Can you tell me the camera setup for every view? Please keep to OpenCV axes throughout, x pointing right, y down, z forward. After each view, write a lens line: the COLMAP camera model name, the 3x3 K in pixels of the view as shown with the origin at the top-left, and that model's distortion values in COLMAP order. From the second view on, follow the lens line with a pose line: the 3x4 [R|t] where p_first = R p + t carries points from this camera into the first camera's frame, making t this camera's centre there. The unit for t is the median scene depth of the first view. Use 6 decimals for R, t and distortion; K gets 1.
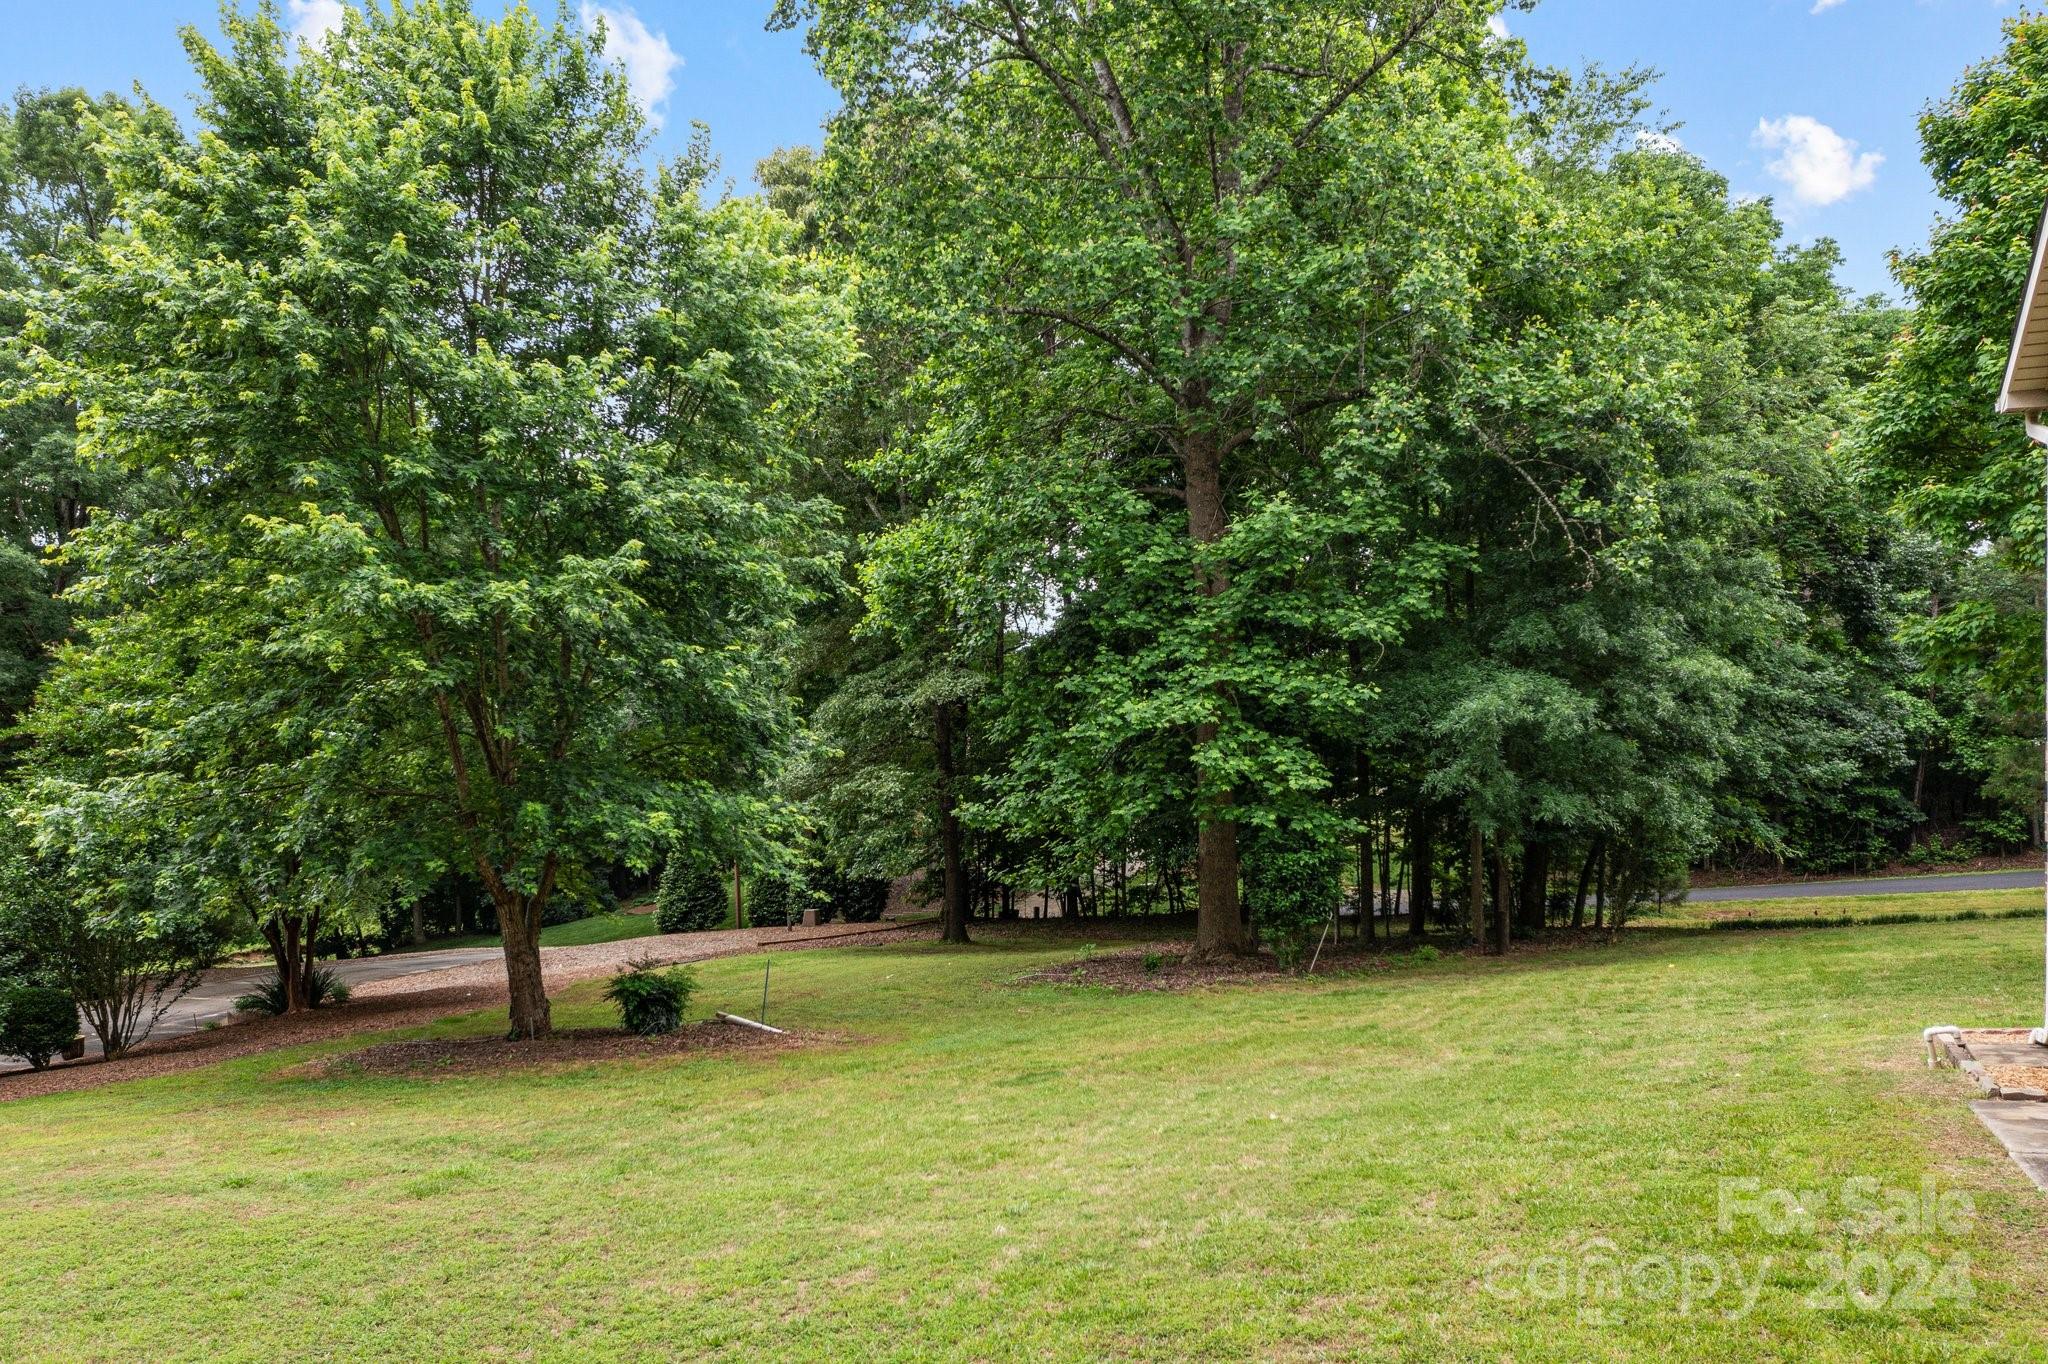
lens RADIAL K [[1676.0, 0, 1025.2], [0, 1676.0, 785.2], [0, 0, 1]] dist [-0.009120, 0.022106]
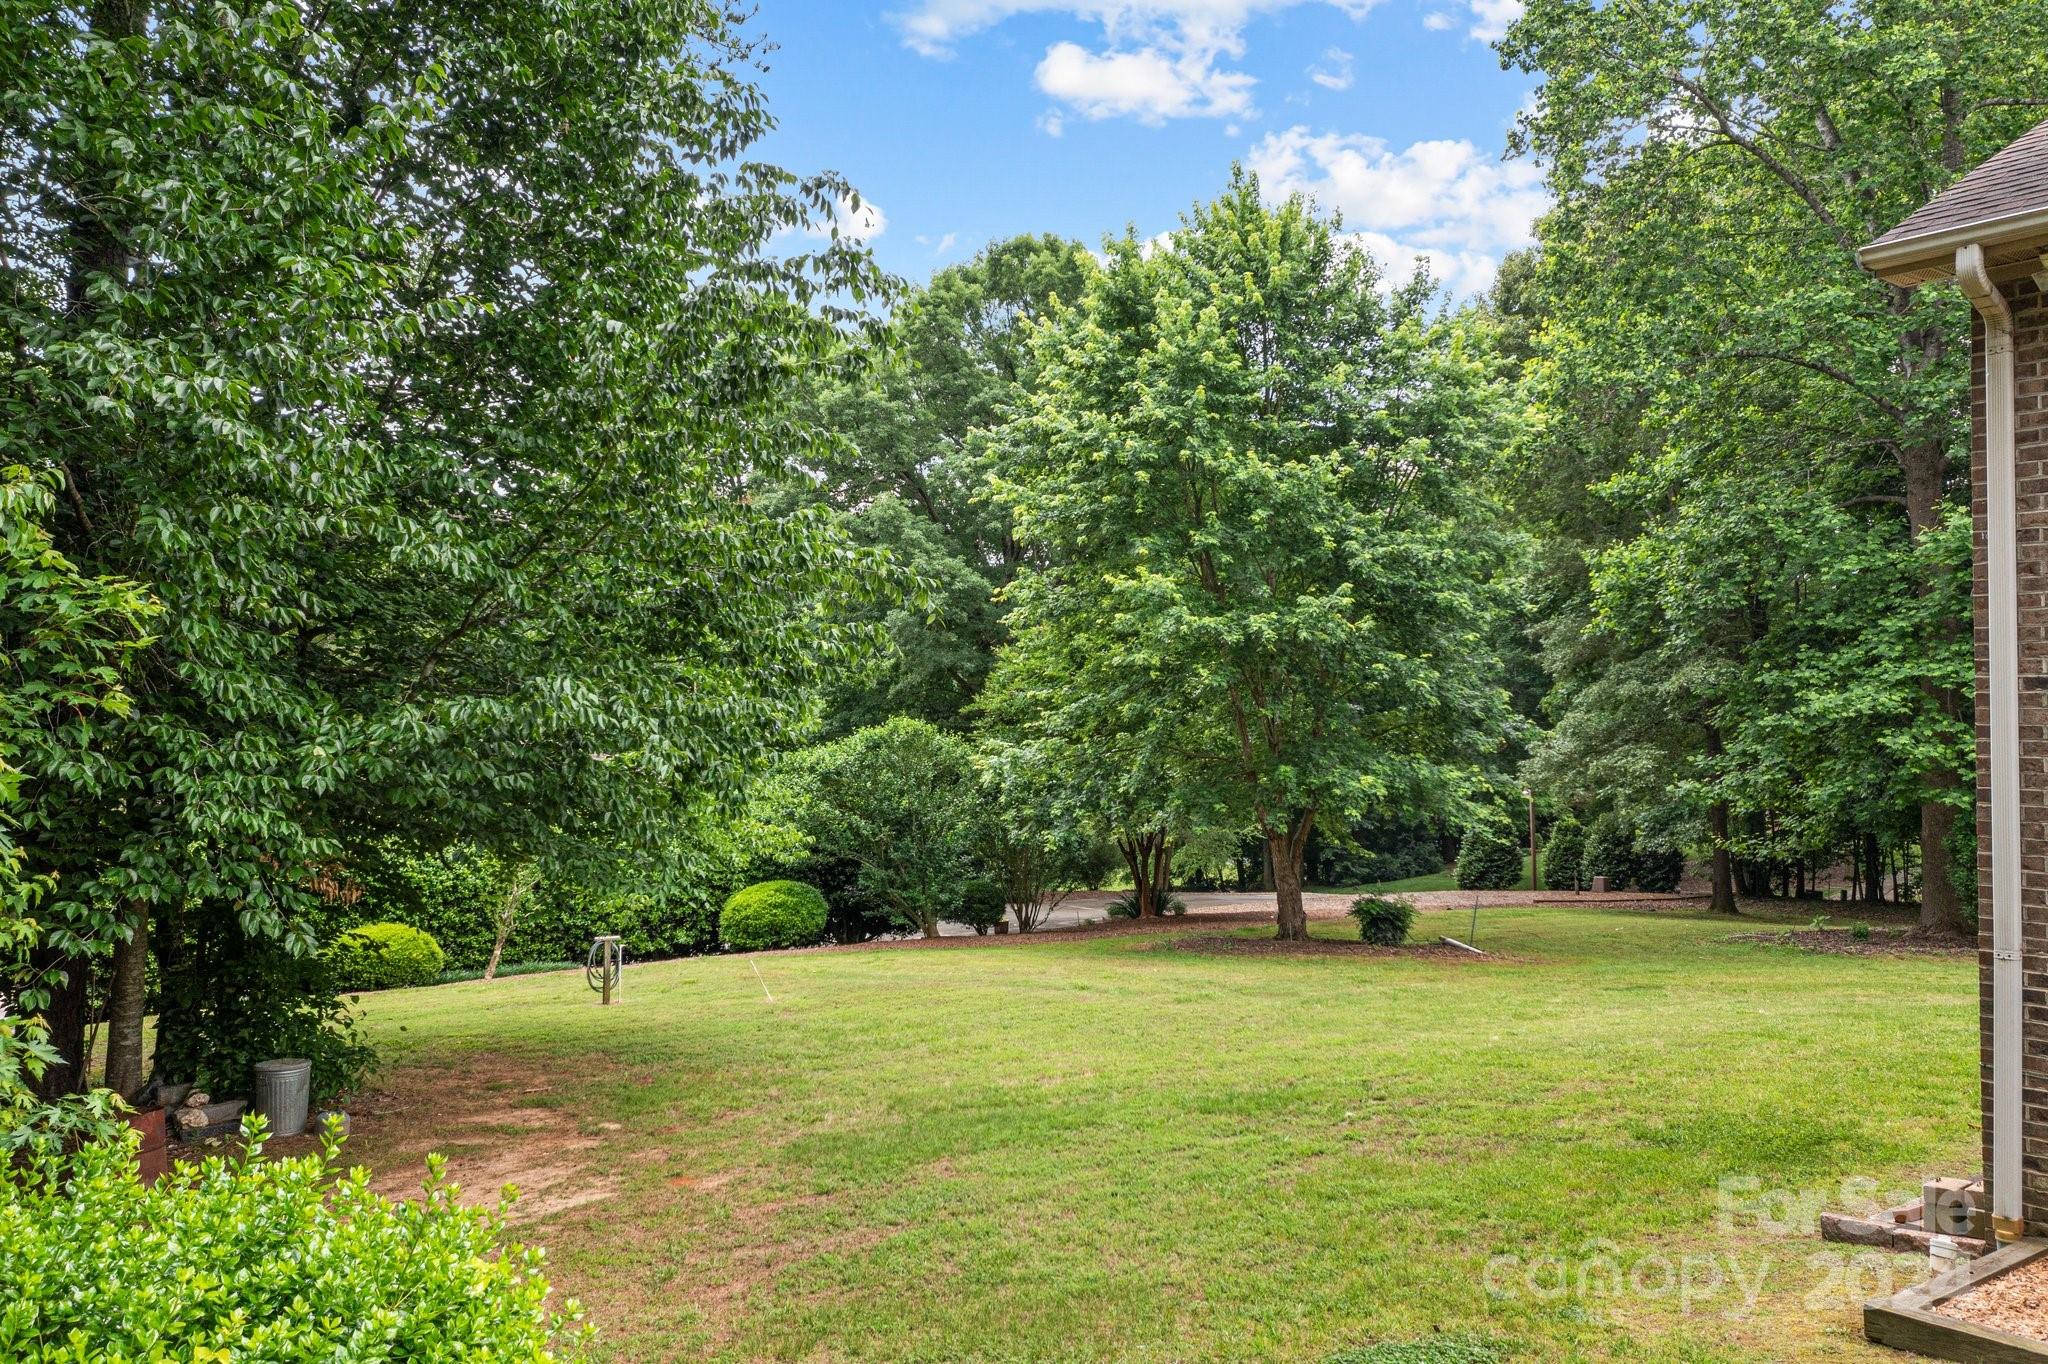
lens RADIAL K [[1676.0, 0, 1025.2], [0, 1676.0, 785.2], [0, 0, 1]] dist [-0.009120, 0.022106]
pose [[0.872762, 0.036362, -0.486791, 0.170022], [-0.028091, 0.999310, 0.024282, -0.001037], [0.487338, -0.007518, 0.873181, -0.287217]]
